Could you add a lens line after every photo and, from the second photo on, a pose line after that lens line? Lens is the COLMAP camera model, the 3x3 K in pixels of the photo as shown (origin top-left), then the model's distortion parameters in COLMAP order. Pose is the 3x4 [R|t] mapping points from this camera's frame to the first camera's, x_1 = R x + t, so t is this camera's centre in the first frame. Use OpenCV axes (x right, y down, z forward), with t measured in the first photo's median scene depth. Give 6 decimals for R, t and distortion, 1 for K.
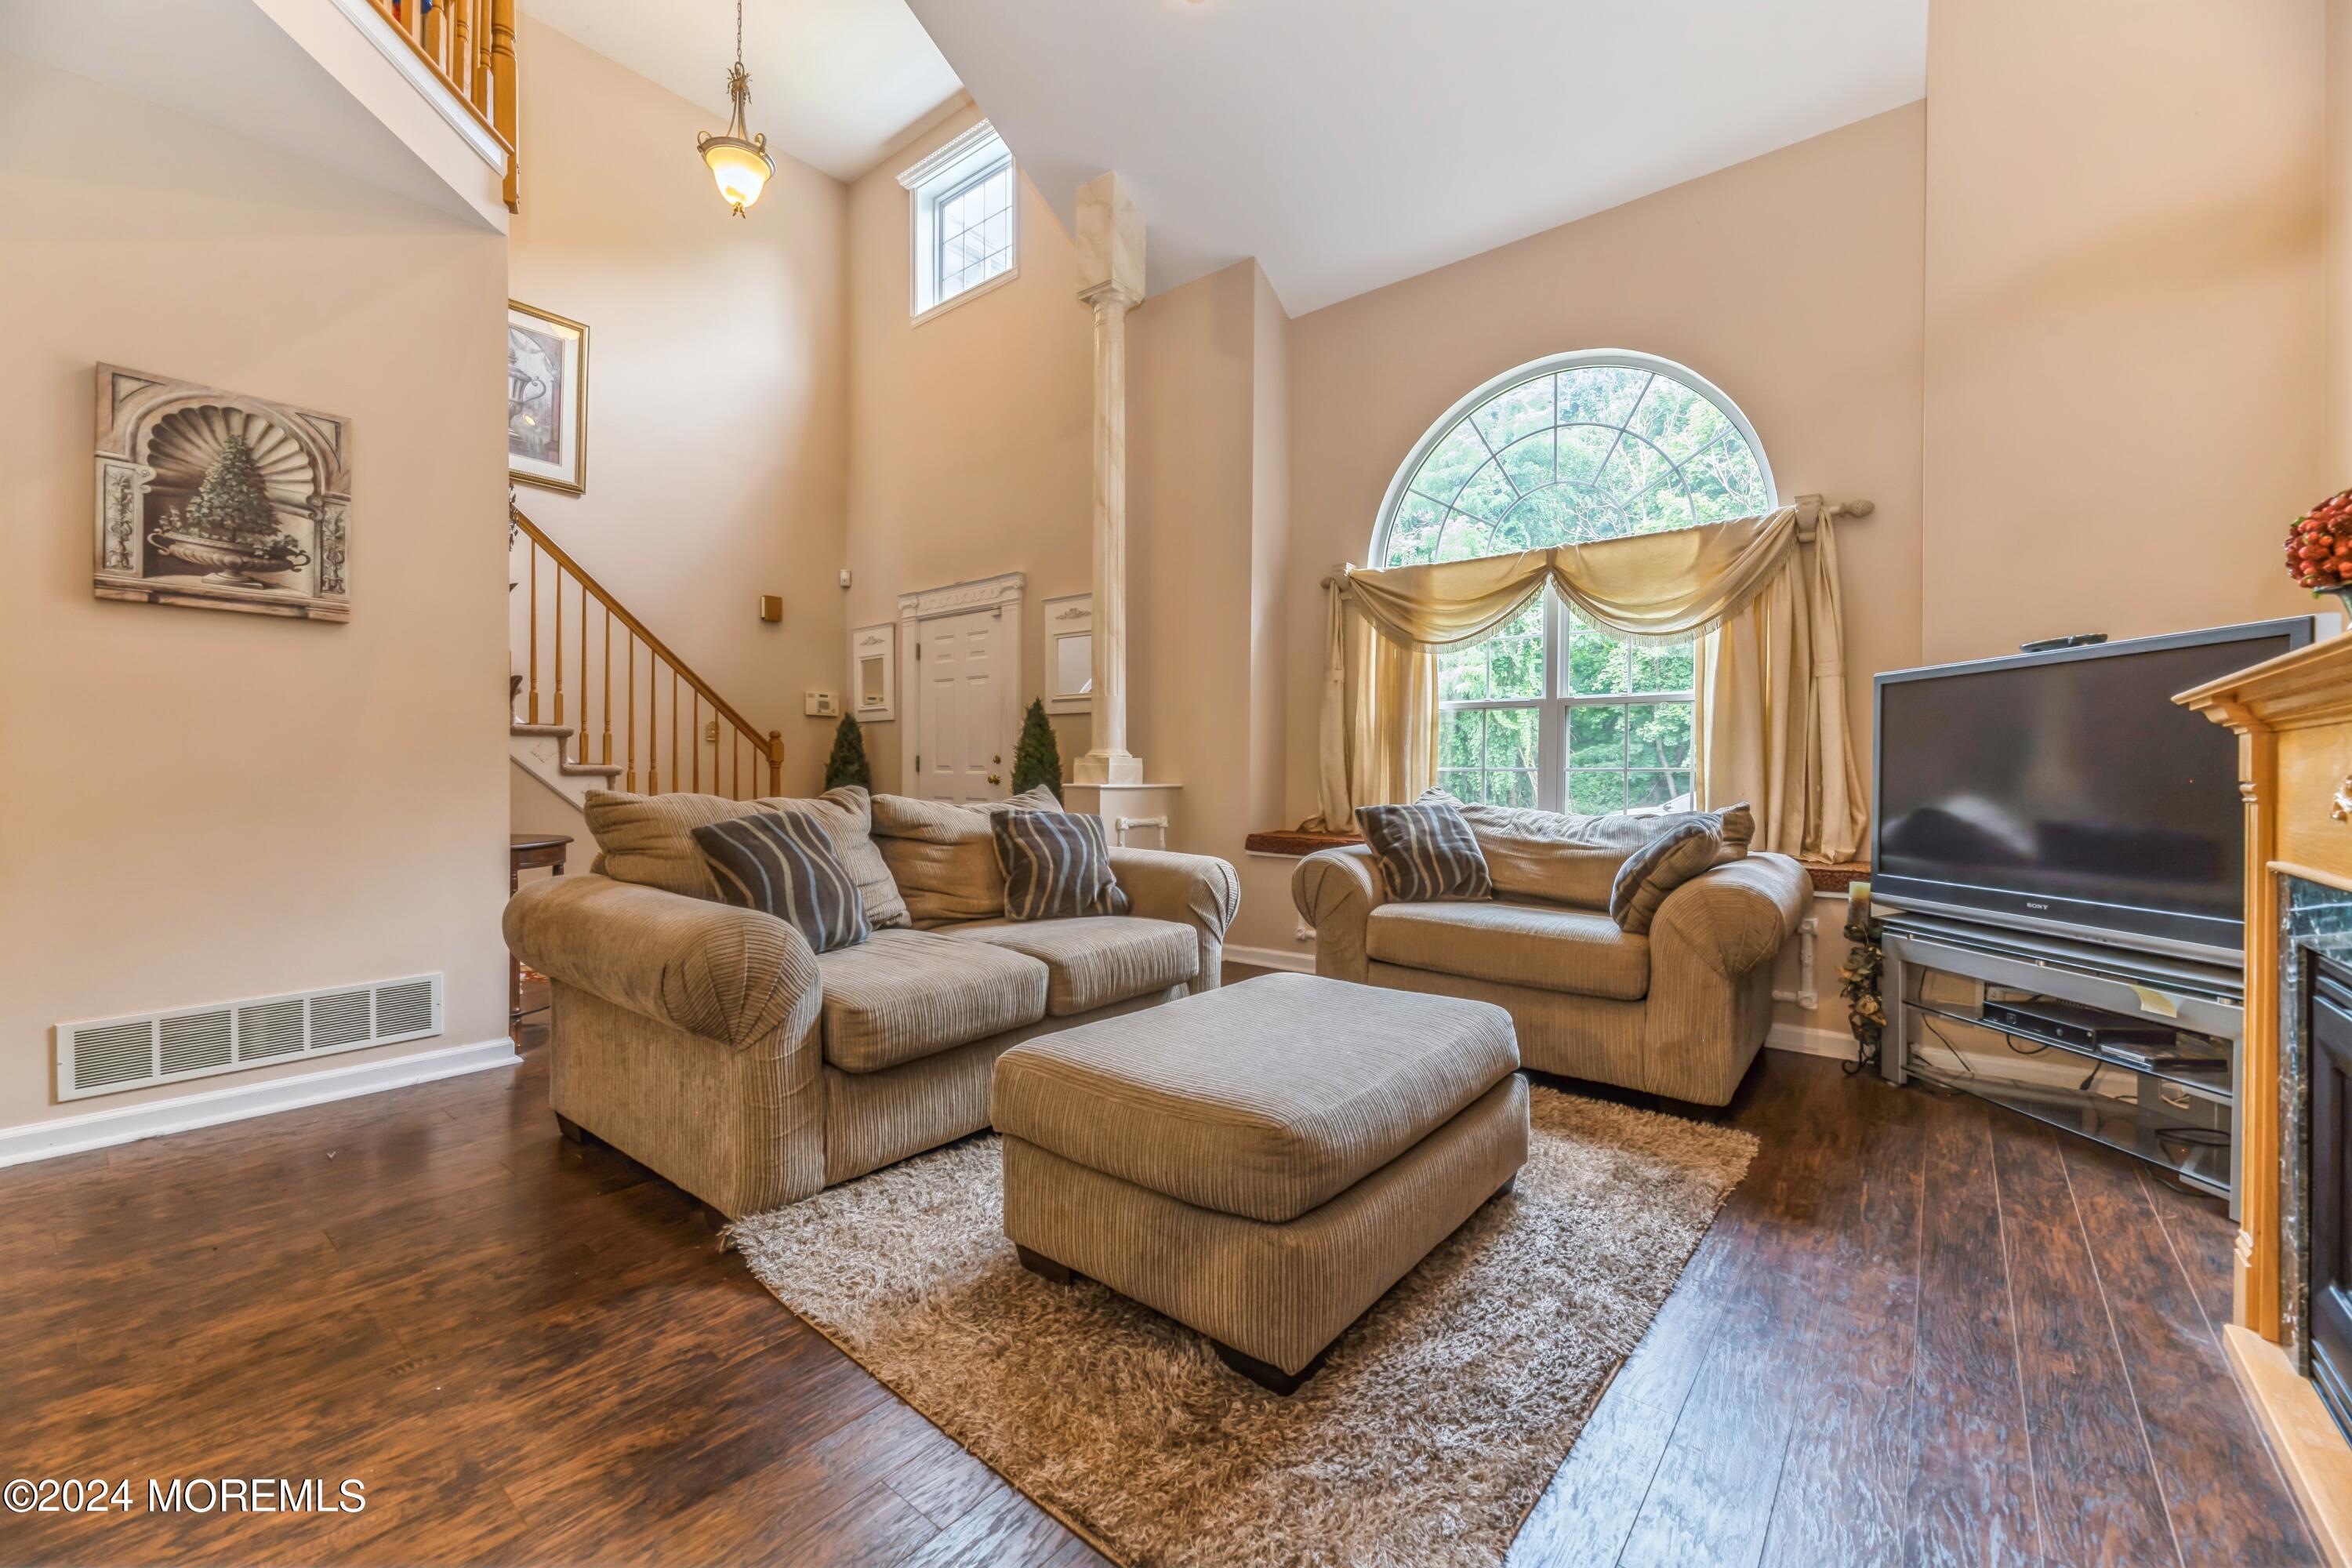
lens RADIAL K [[955.3, 0, 1165.9], [0, 955.3, 776.6], [0, 0, 1]] dist [-0.000917, -0.001315]
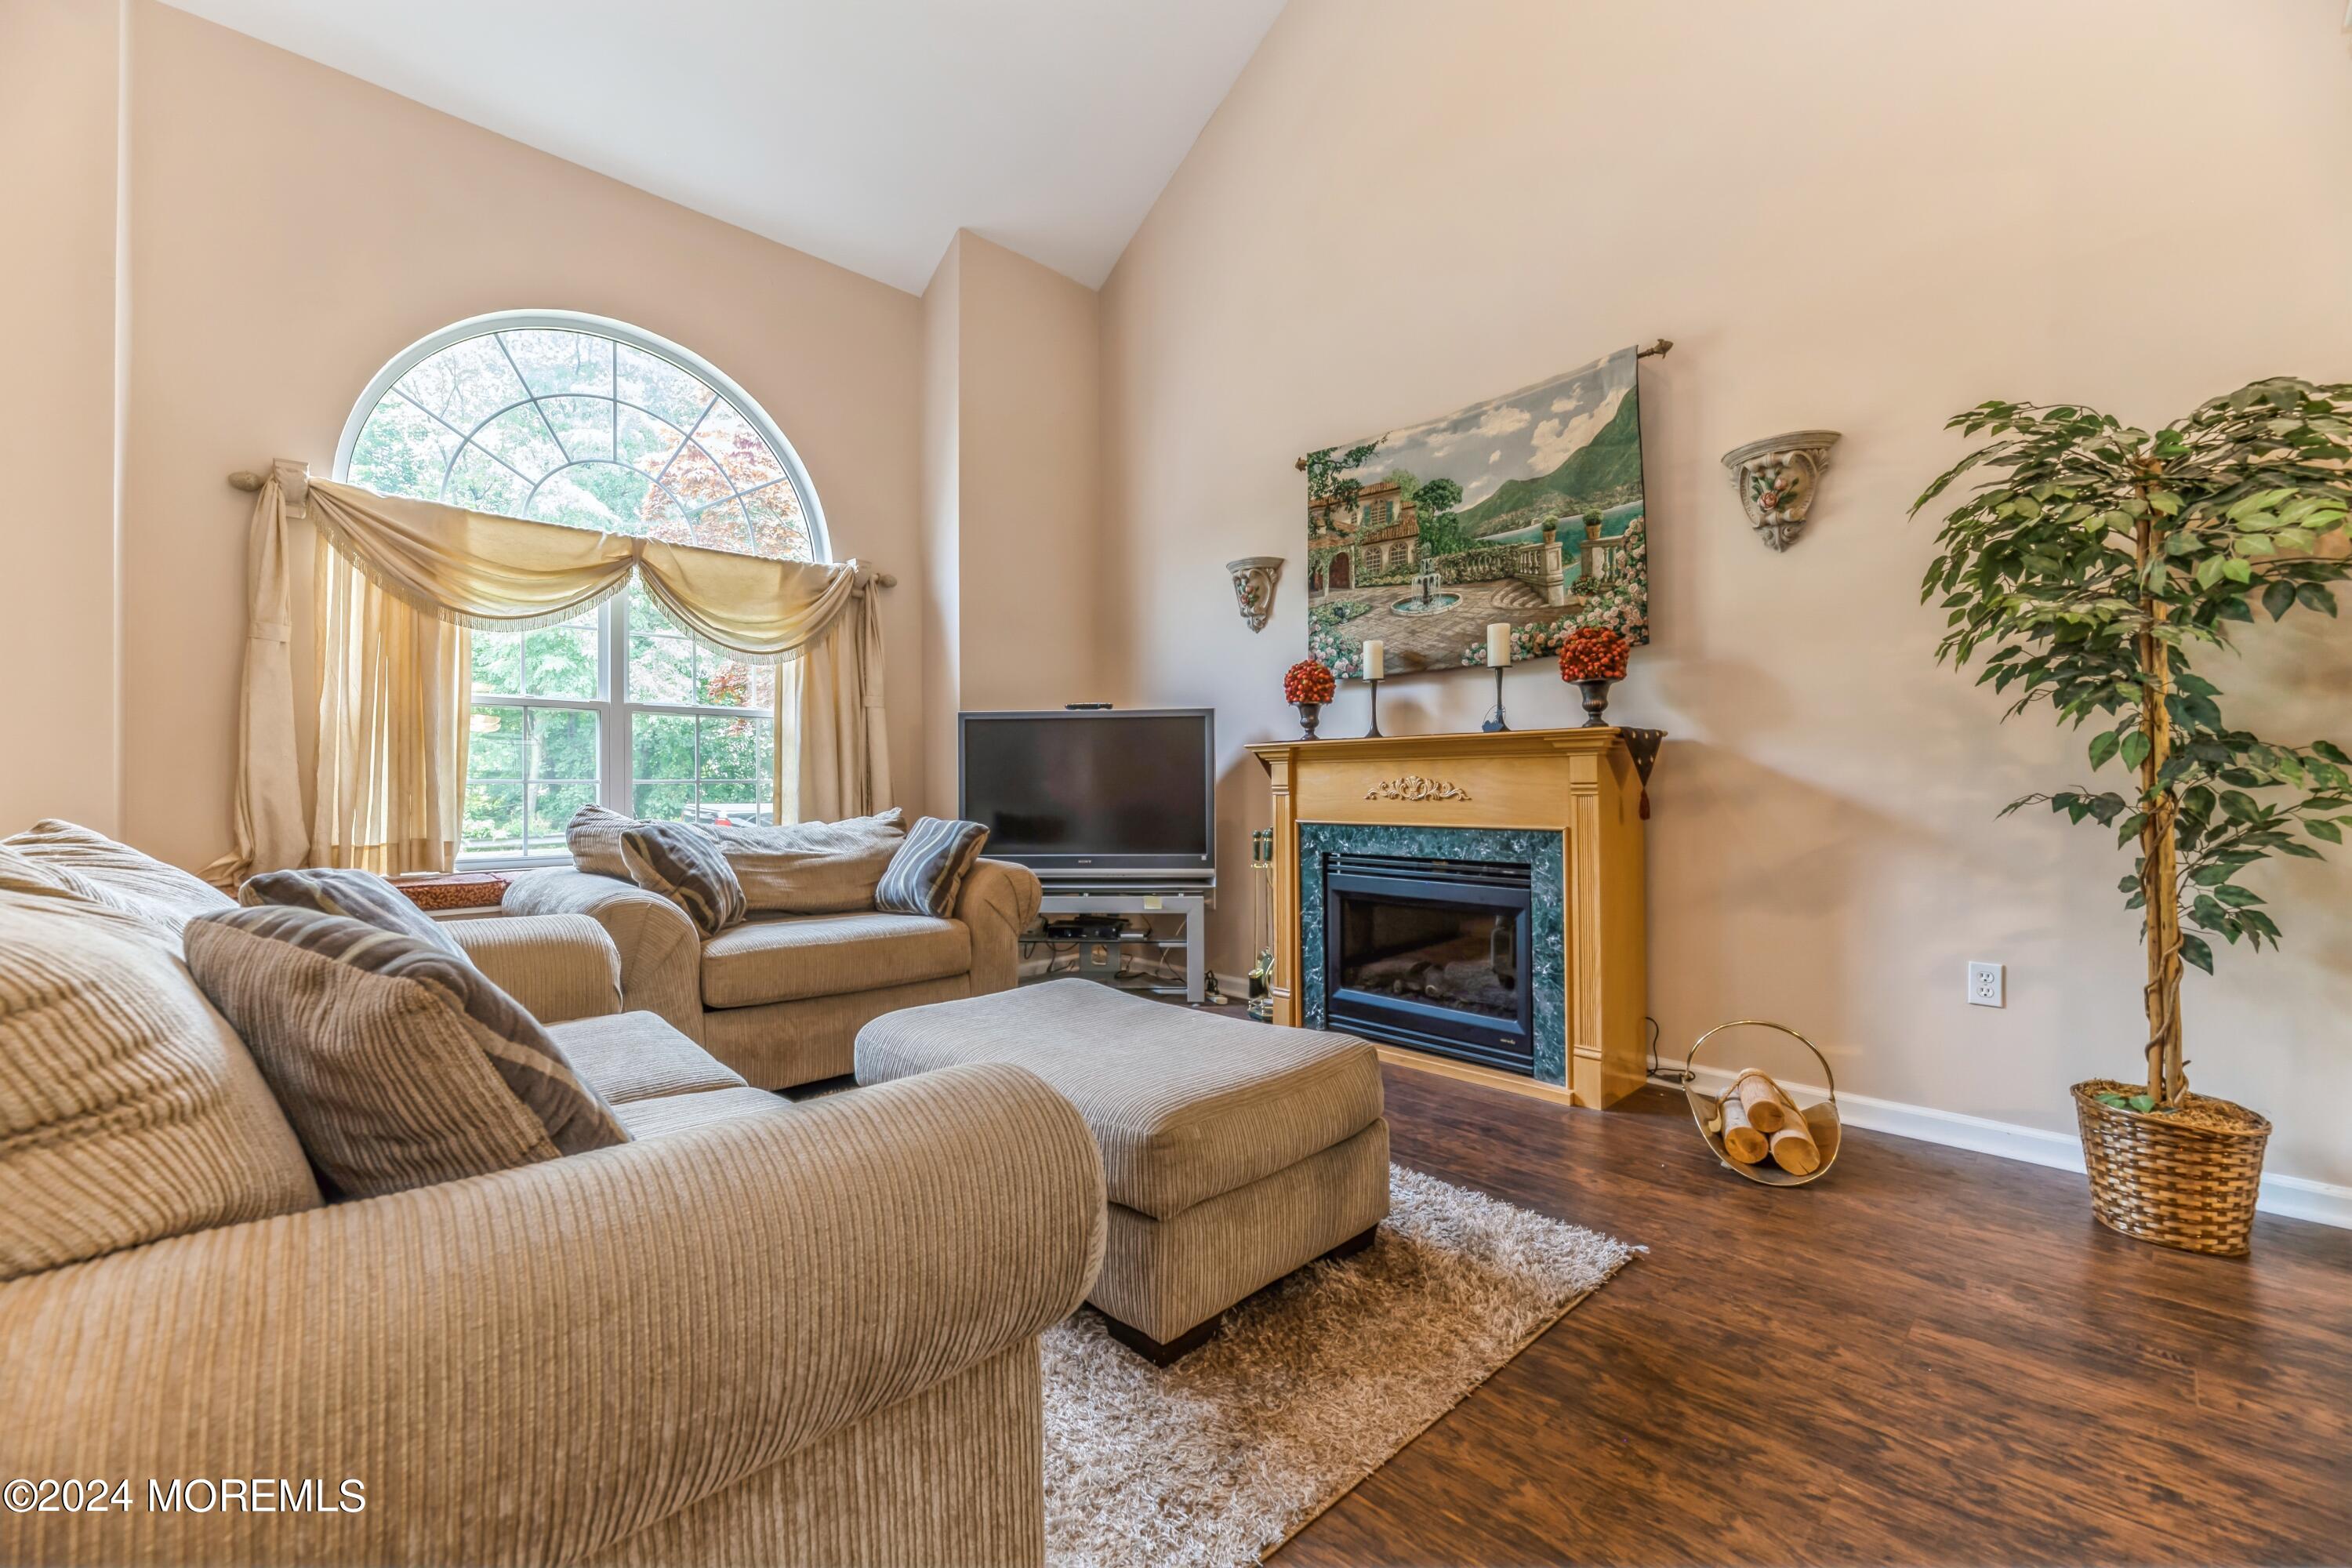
lens RADIAL K [[963.4, 0, 1167.6], [0, 963.4, 776.8], [0, 0, 1]] dist [0.000674, 0.000183]
pose [[0.099338, 0.015013, 0.994940, -0.456815], [0.020813, 0.999636, -0.017162, 0.012415], [-0.994836, 0.022412, 0.098989, 0.428598]]
